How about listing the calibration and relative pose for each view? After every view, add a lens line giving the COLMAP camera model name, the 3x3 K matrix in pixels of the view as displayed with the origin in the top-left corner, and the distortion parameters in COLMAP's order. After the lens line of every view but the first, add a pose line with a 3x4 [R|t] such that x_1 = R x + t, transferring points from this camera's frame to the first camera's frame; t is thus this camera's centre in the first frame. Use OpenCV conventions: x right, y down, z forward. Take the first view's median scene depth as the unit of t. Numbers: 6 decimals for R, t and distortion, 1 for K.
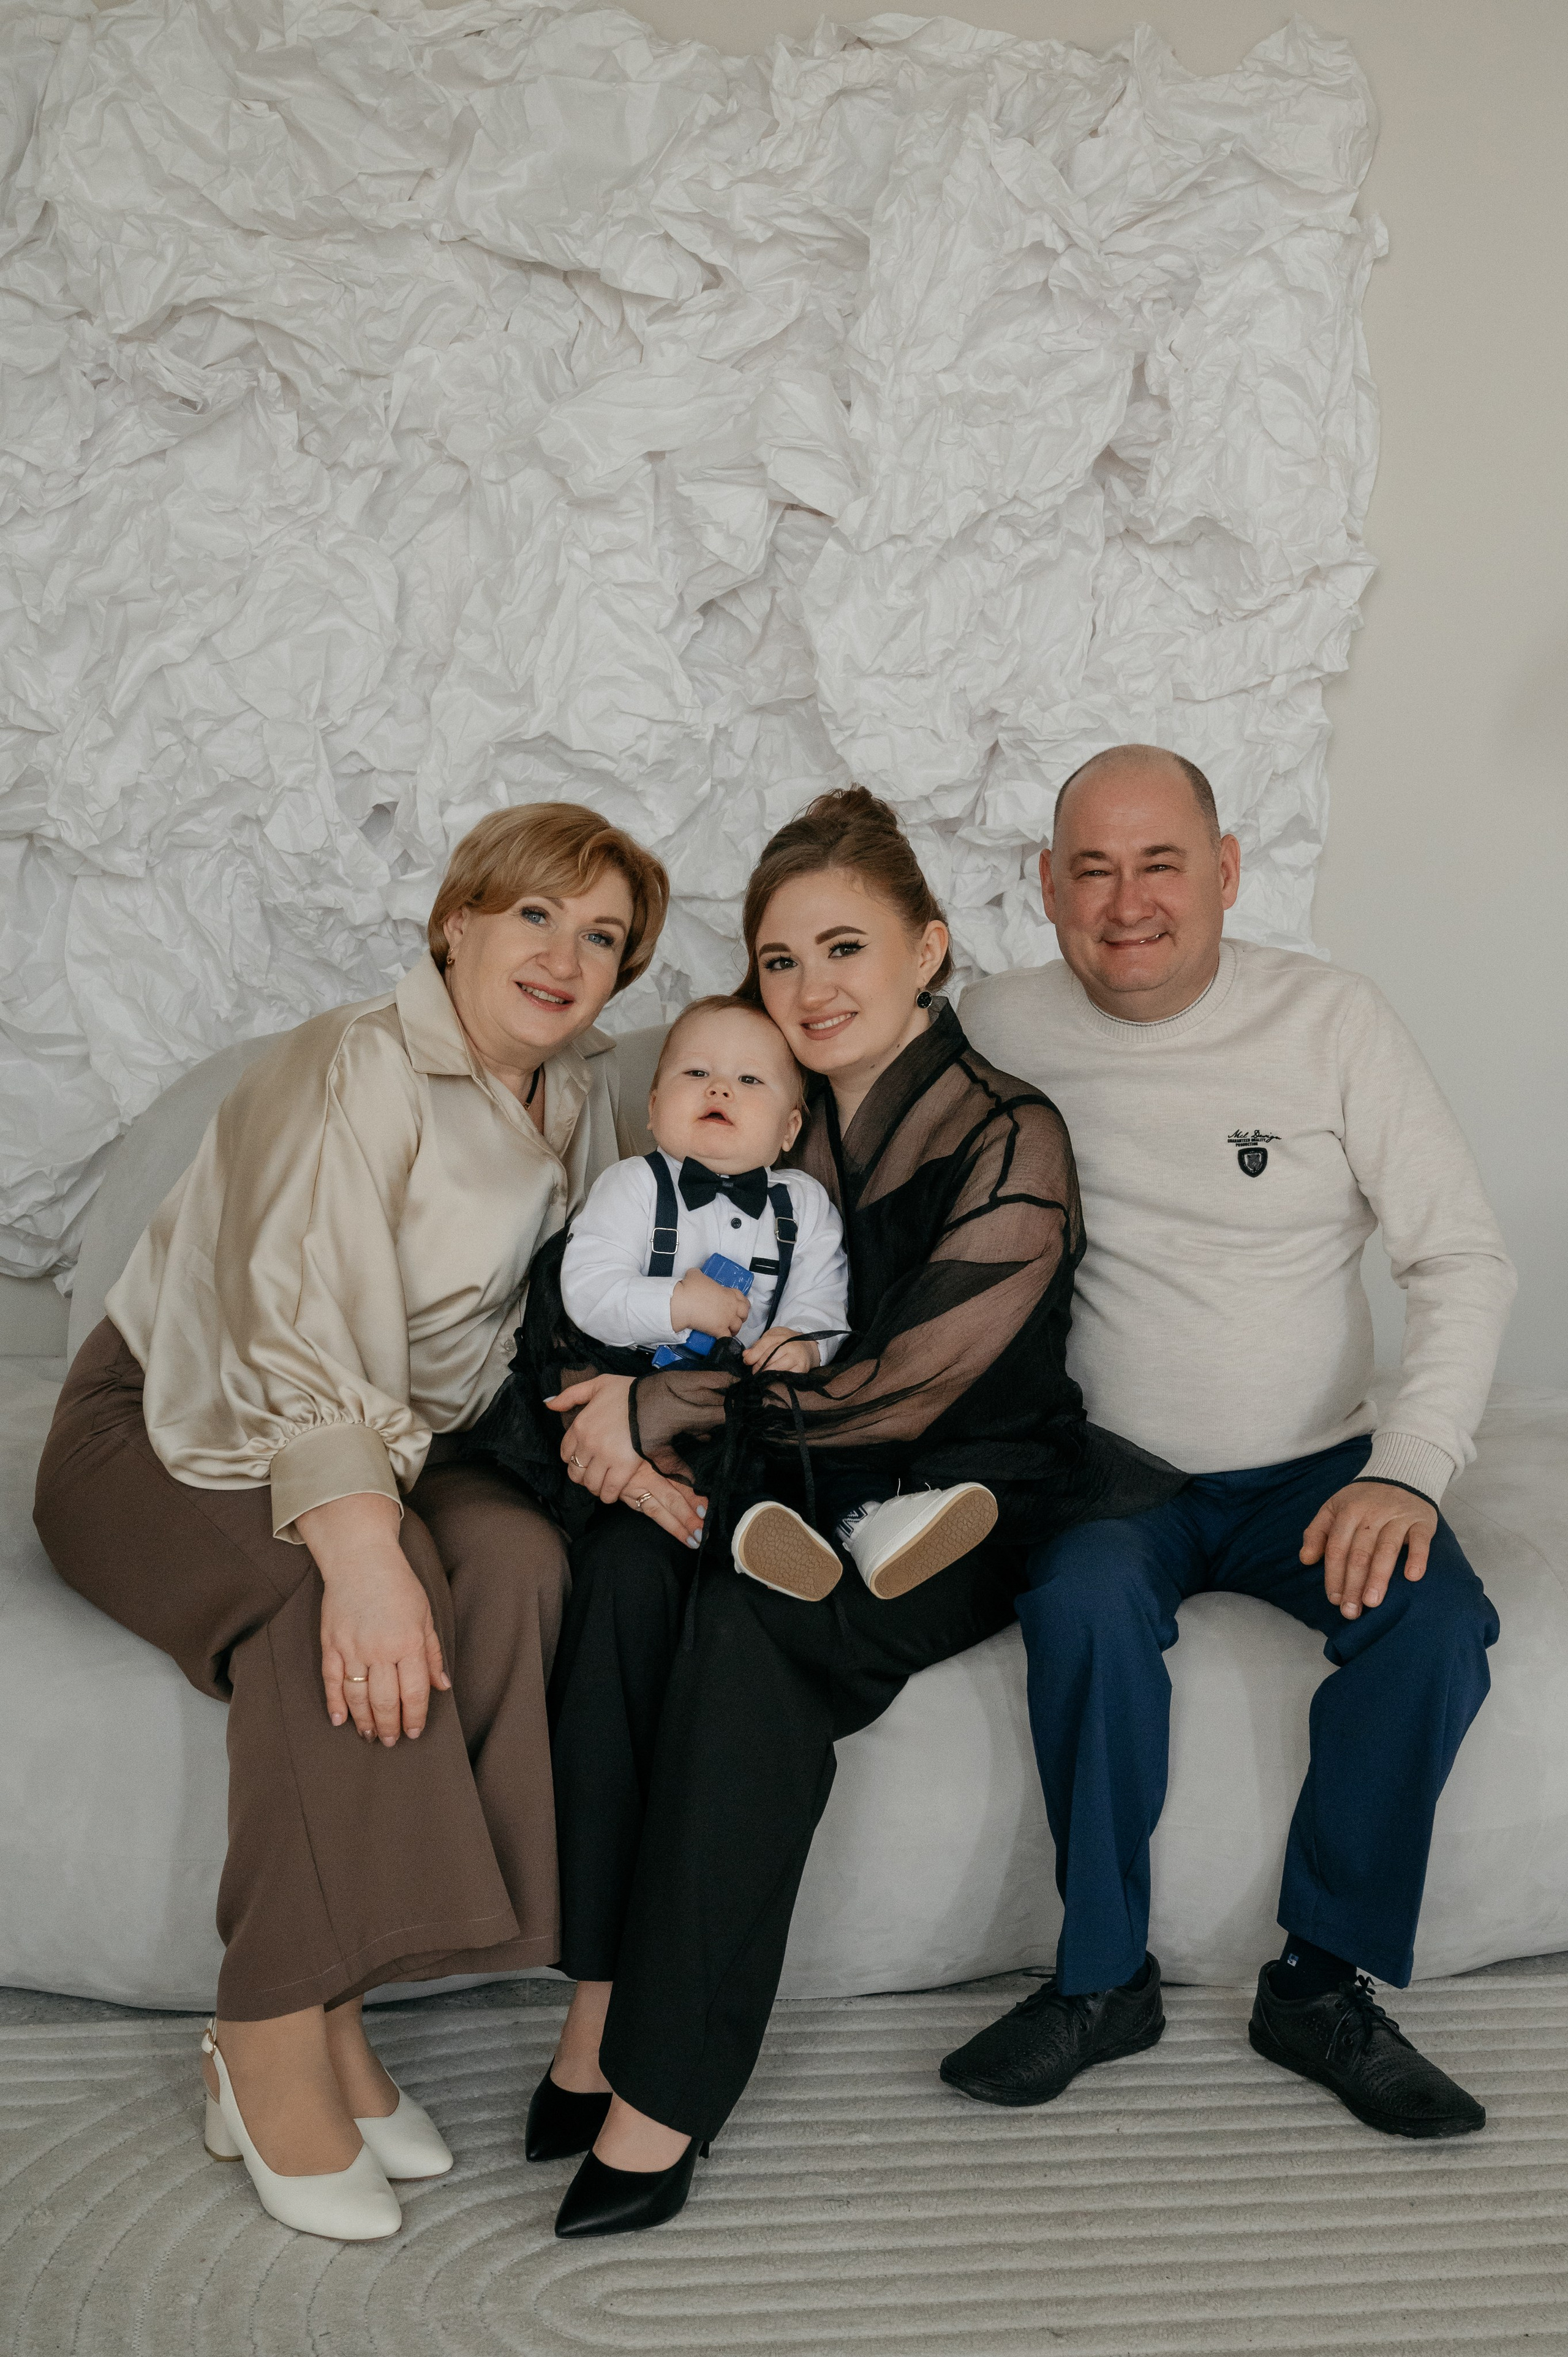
lens RADIAL K [[2762.6, 0, 801.5], [0, 2762.6, 1145.8], [0, 0, 1]] dist [0.009350, 0.000000]
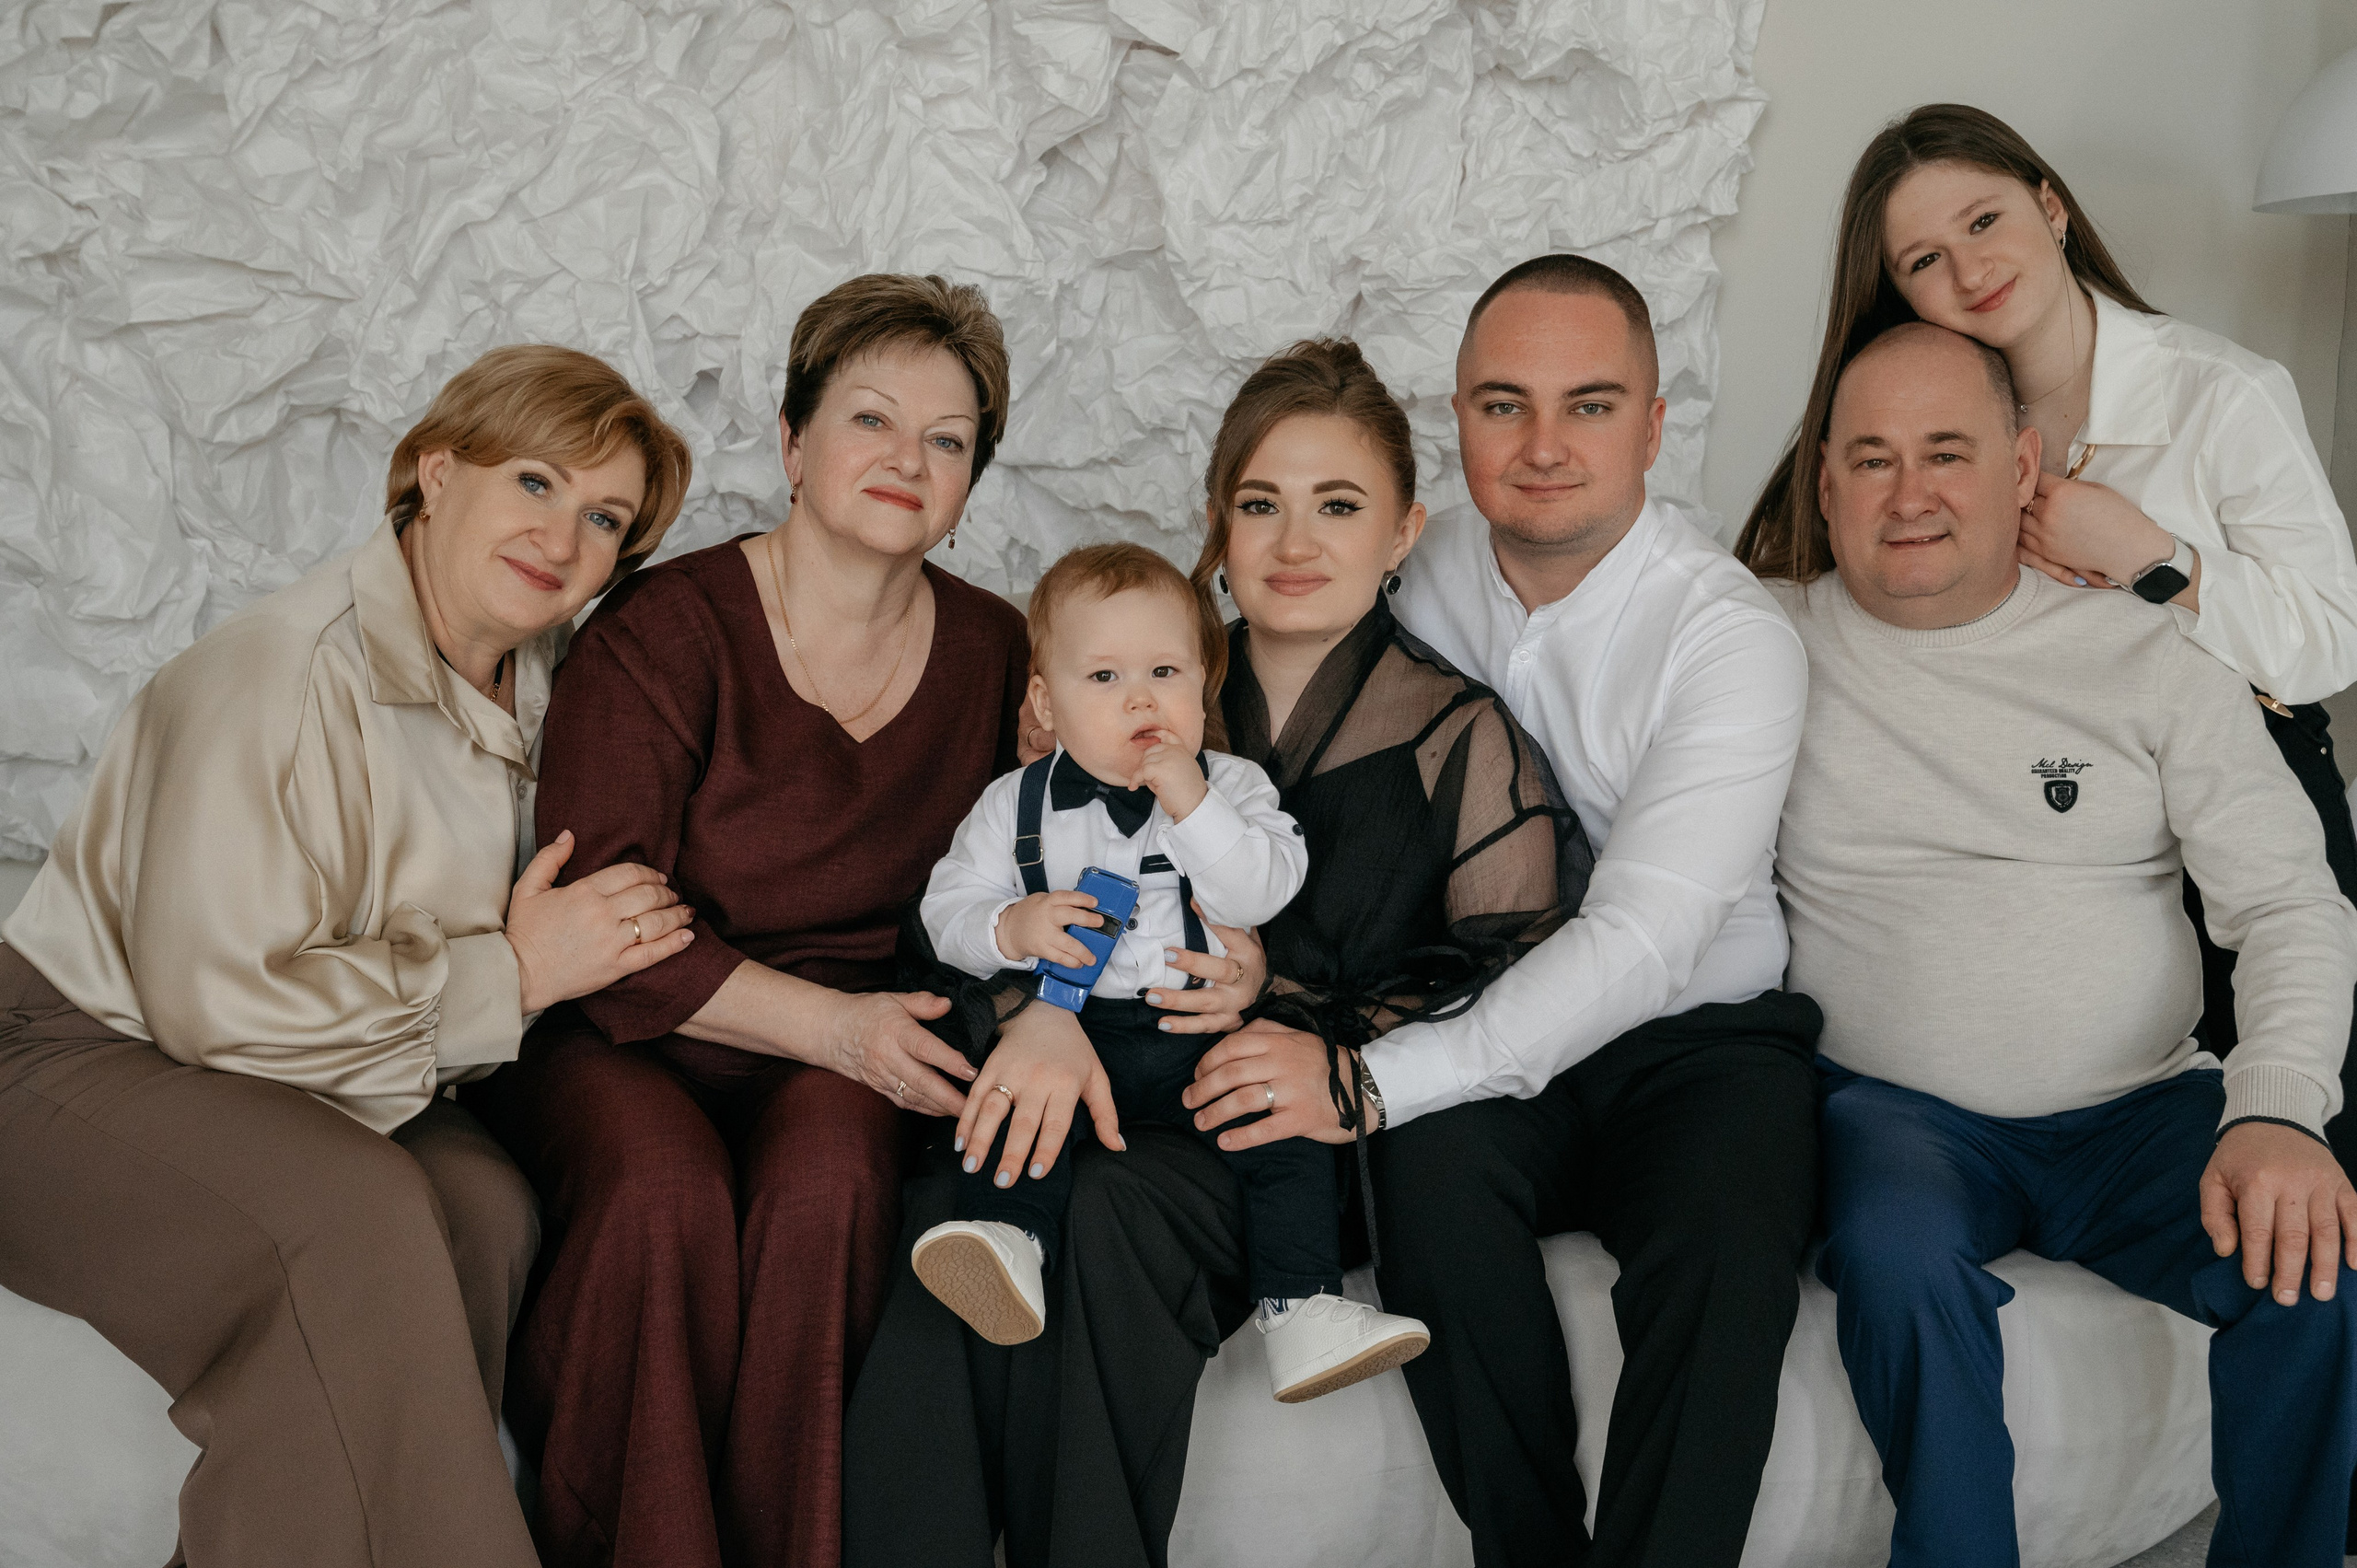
lens RADIAL K [[2632.9, 0, 1163.5], [0, 2632.9, 767.8], [0, 0, 1]] dist [-0.004423, 0.000000]
pose [[0.999583, -0.012919, -0.025813, 0.025329], [0.012937, 0.999916, 0.000538, 0.013005], [0.025803, -0.000871, 0.999667, 0.109669]]
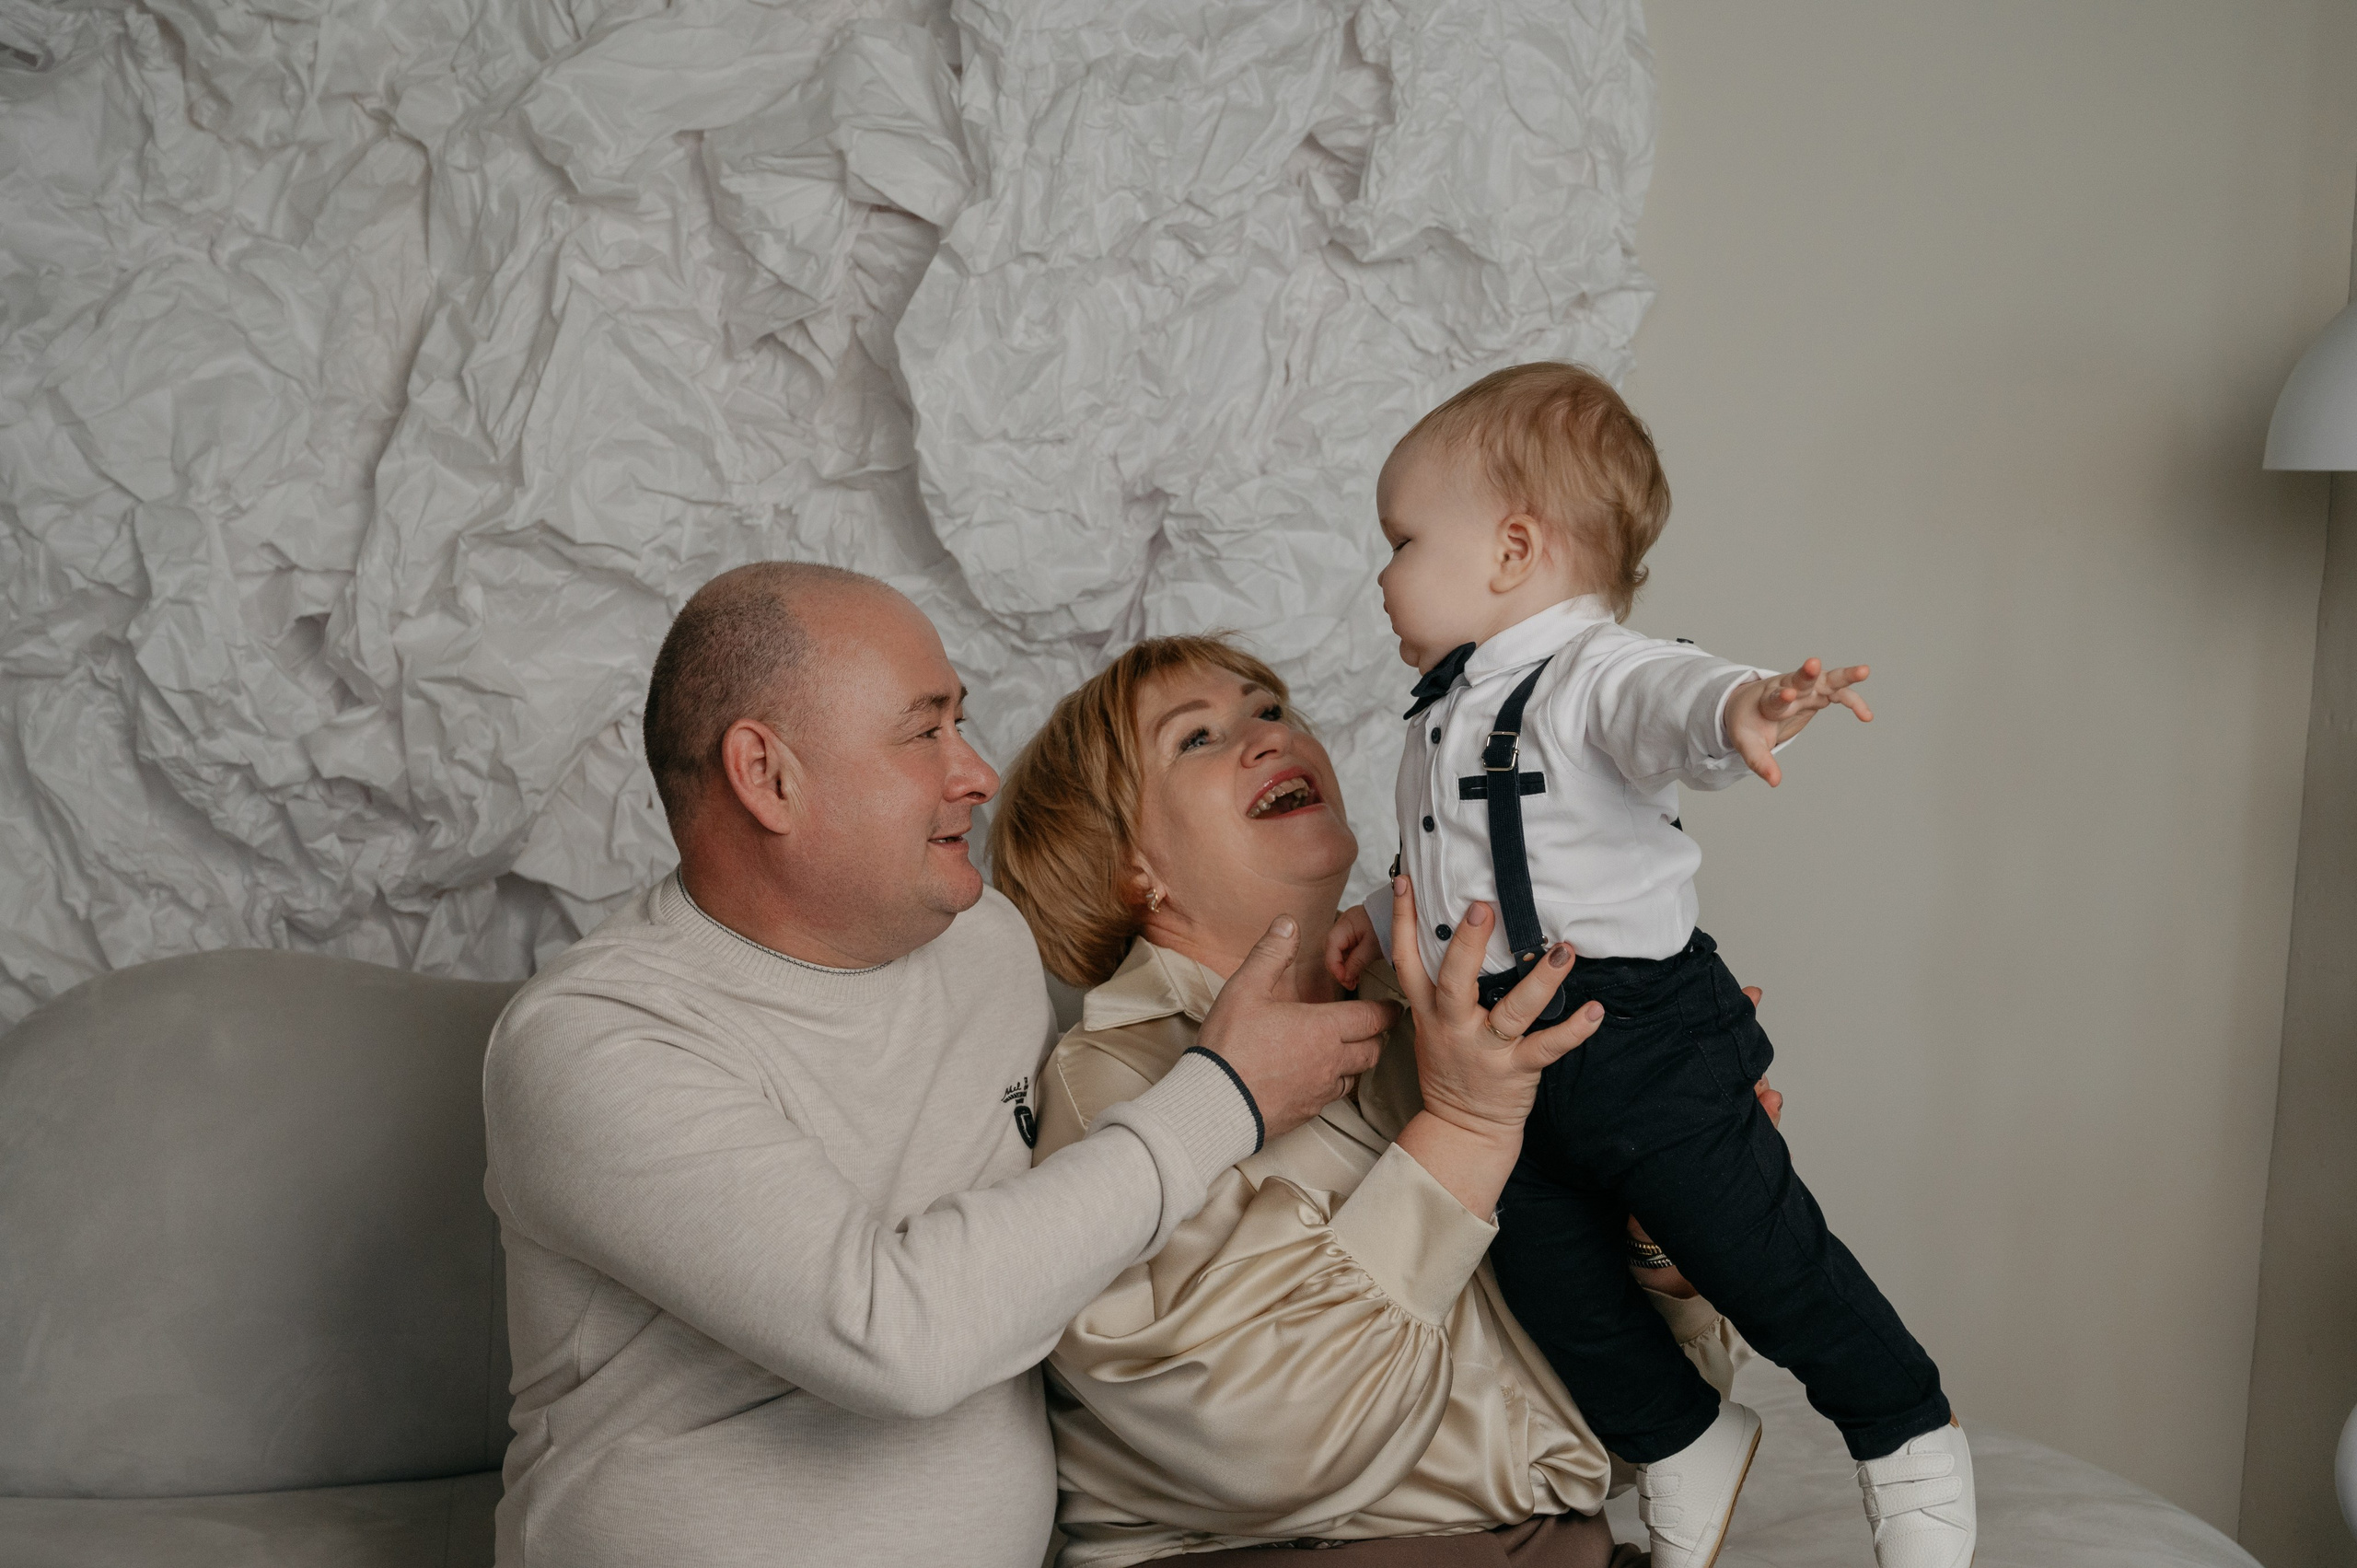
lens RADIAL K [[3203.4, 0, 1117.7], [0, 3203.4, 812.1], [0, 0, 1]] dist [0.009171, 0.000000]
pose [[0.995666, -0.006891, 0.092740, -0.020425], [0.008119, 0.999884, -0.012863, -0.061051], [-0.092641, 0.013561, 0.995607, 0.156806]]
